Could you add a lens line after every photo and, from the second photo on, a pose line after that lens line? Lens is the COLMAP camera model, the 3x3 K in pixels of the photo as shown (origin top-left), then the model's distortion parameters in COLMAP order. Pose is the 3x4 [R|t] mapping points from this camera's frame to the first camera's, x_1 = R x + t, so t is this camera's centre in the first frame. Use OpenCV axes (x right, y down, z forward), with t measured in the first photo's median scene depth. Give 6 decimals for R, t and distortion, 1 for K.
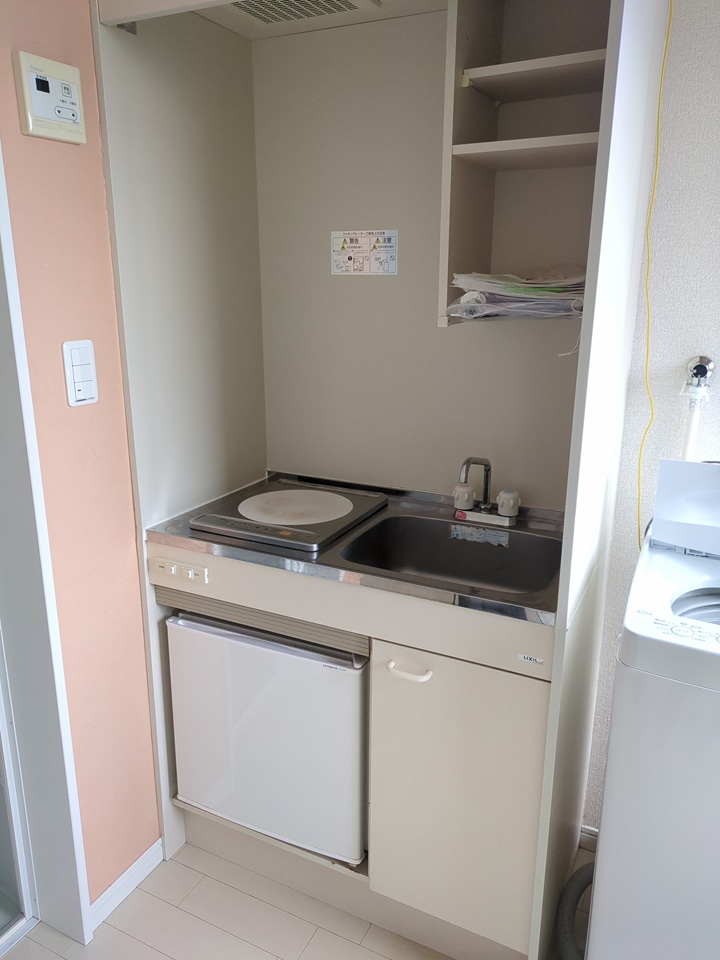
lens RADIAL K [[716.8, 0, 358.9], [0, 716.8, 481.7], [0, 0, 1]] dist [0.025522, -0.016522]
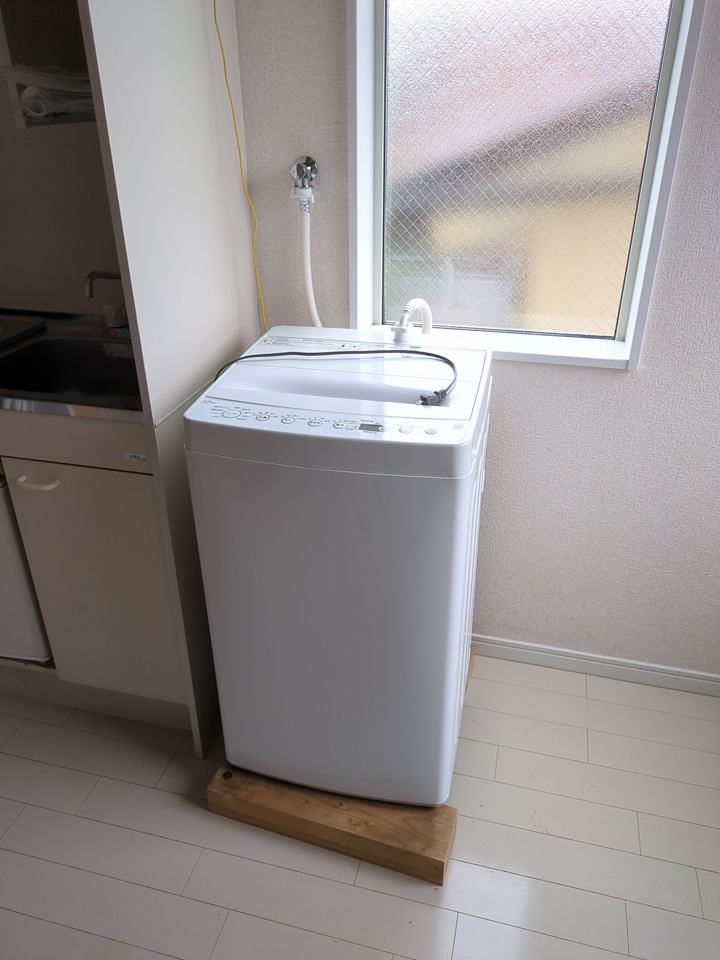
lens RADIAL K [[716.8, 0, 359.5], [0, 716.8, 477.4], [0, 0, 1]] dist [0.025522, -0.016522]
pose [[0.977323, -0.108749, 0.181695, 0.303194], [0.067485, 0.973269, 0.219530, 0.050295], [-0.200712, -0.202290, 0.958537, -0.095155]]
